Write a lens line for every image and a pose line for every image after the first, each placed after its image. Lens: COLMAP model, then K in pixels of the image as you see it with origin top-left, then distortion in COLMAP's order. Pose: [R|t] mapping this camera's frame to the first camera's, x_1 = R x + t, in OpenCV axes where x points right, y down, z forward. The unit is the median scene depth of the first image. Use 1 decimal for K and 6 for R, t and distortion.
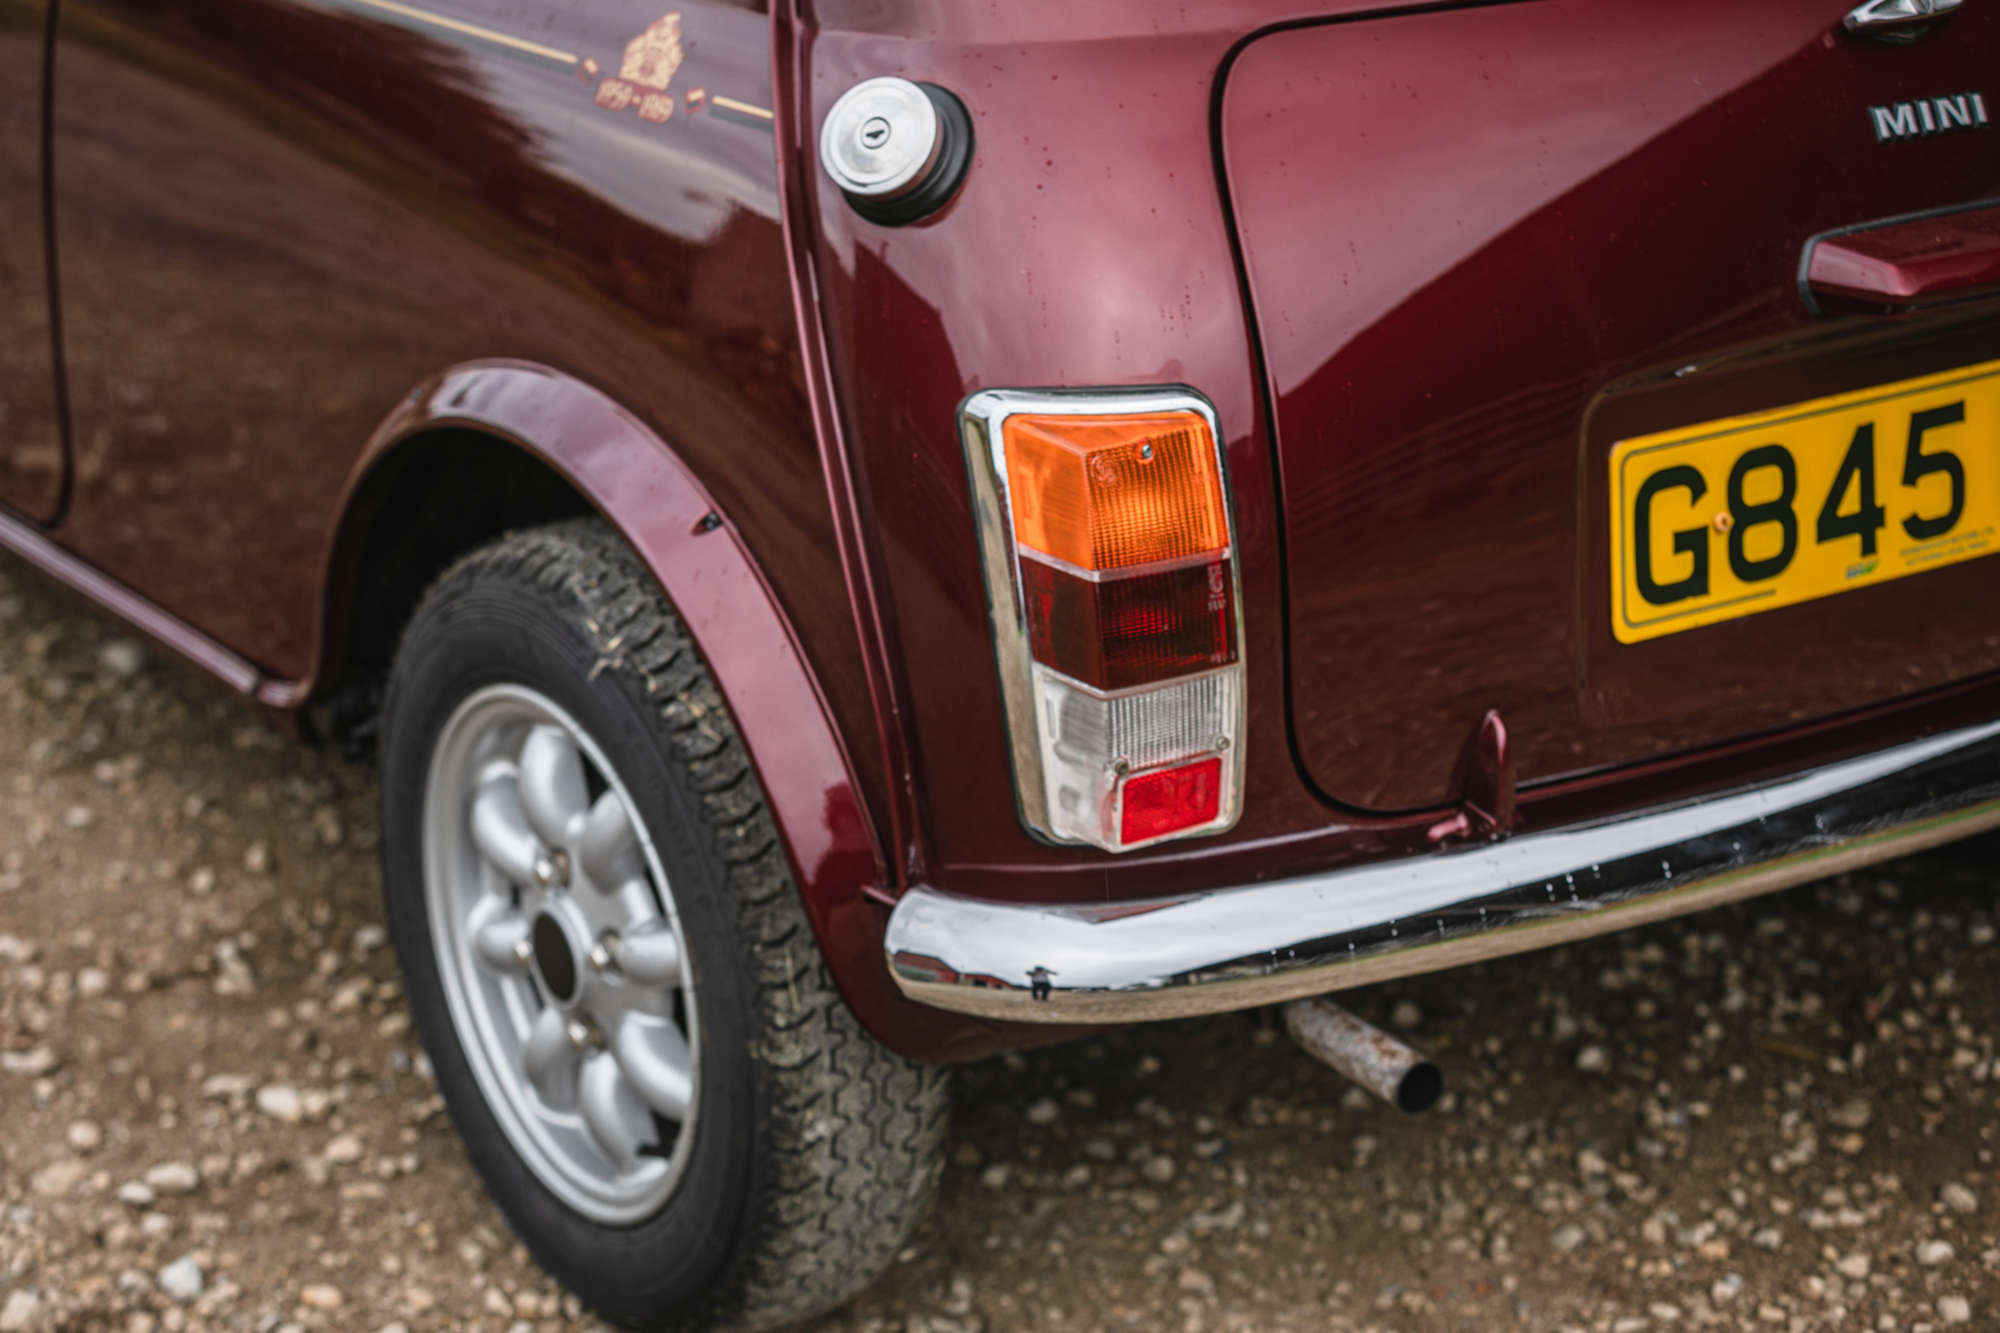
lens RADIAL K [[4438.1, 0, 1000.0], [0, 4438.1, 666.5], [0, 0, 1]] dist [-0.298195, 0.560316]
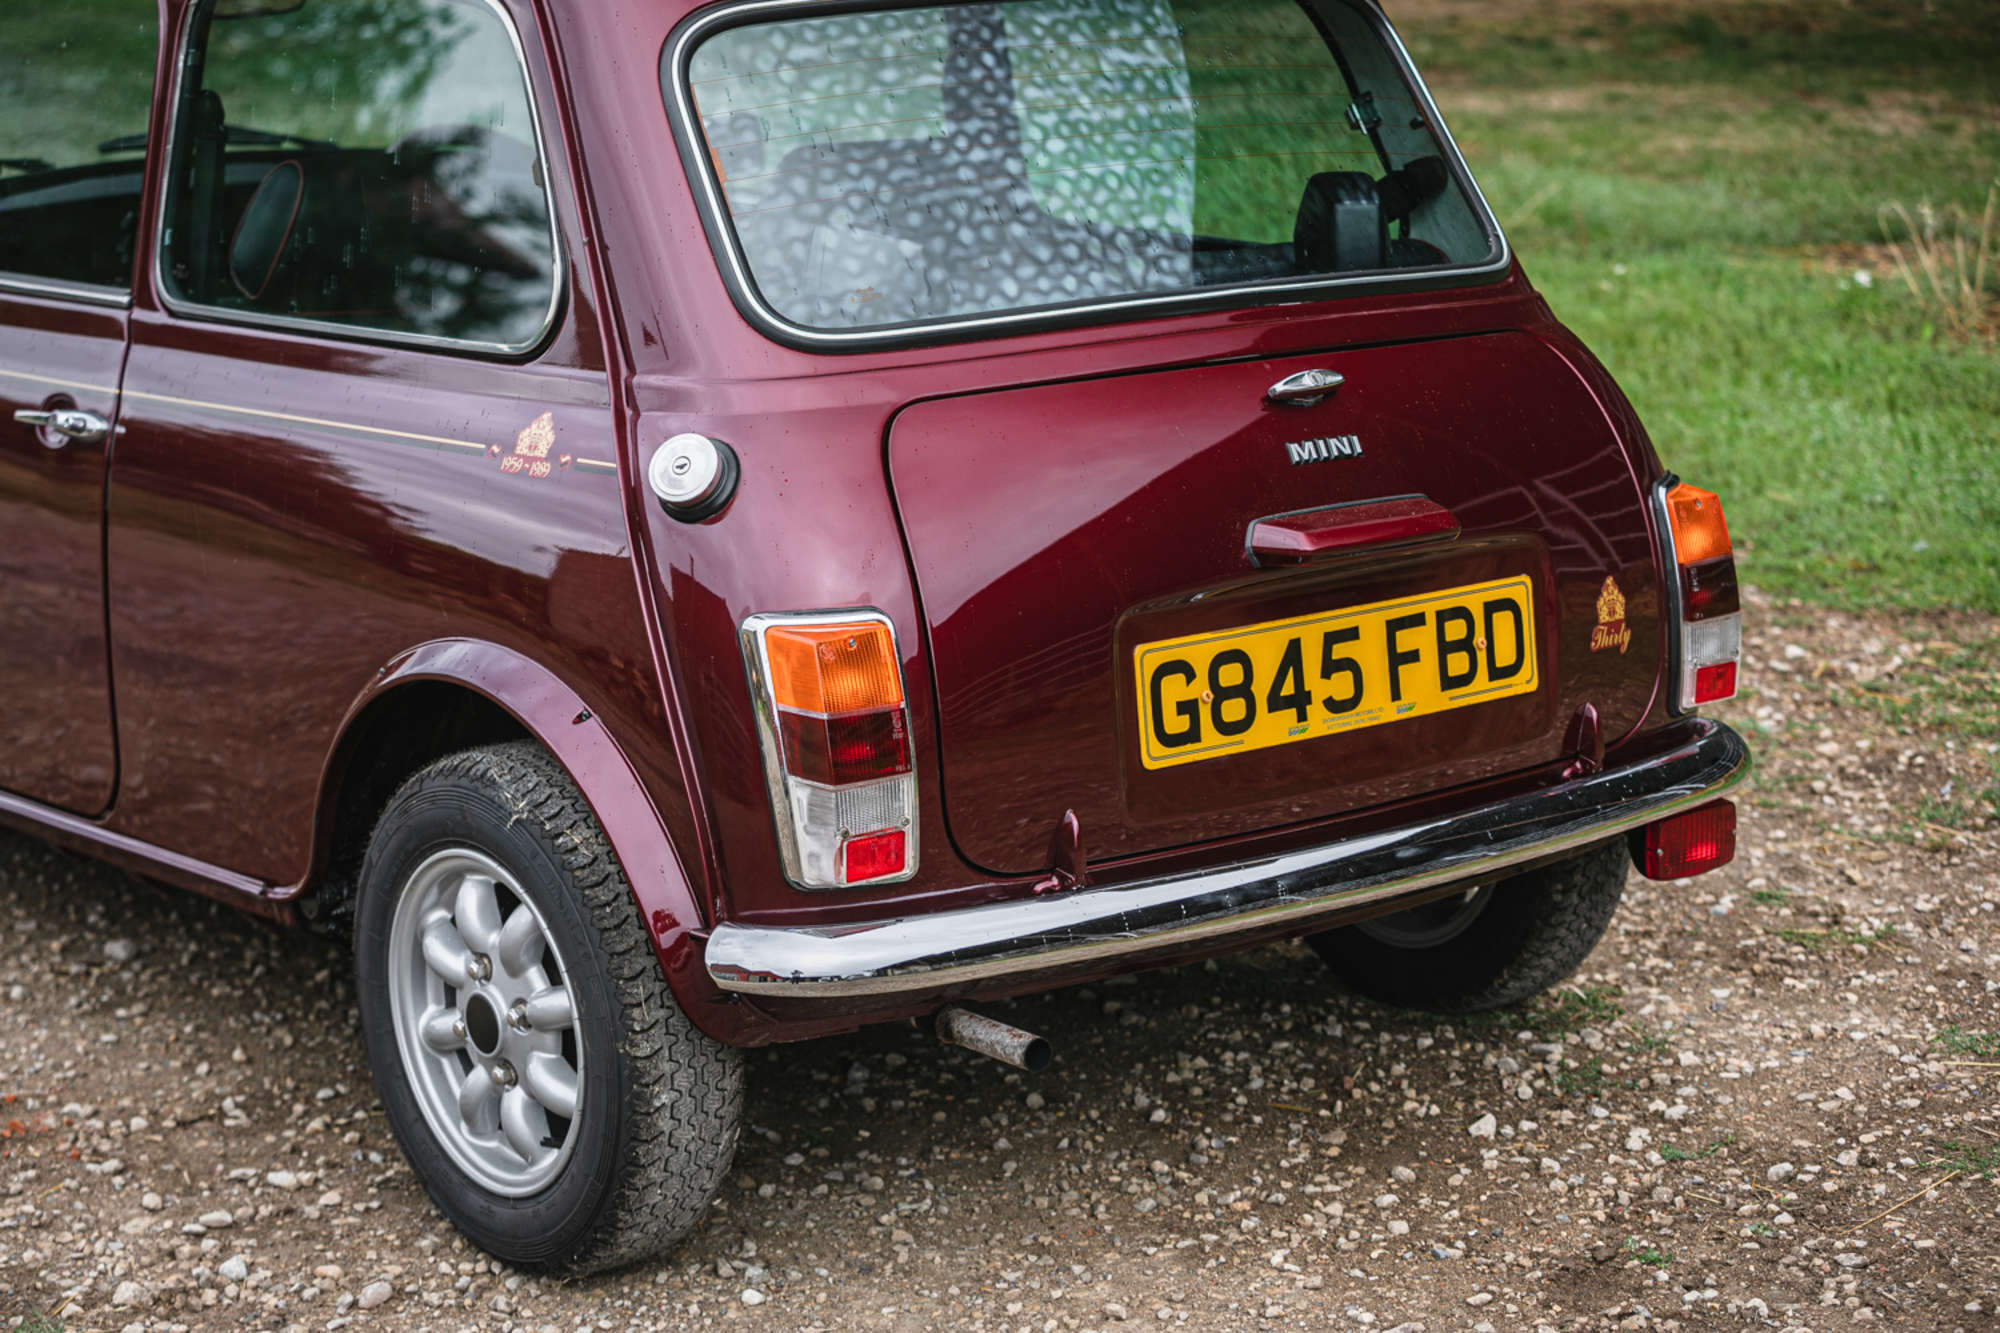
lens RADIAL K [[4219.7, 0, 1000.0], [0, 4219.7, 666.5], [0, 0, 1]] dist [-0.291534, -0.057665]
pose [[0.995929, -0.036020, 0.082632, -0.038259], [0.048132, 0.987571, -0.149623, 0.177897], [-0.076216, 0.152991, 0.985284, -0.506441]]
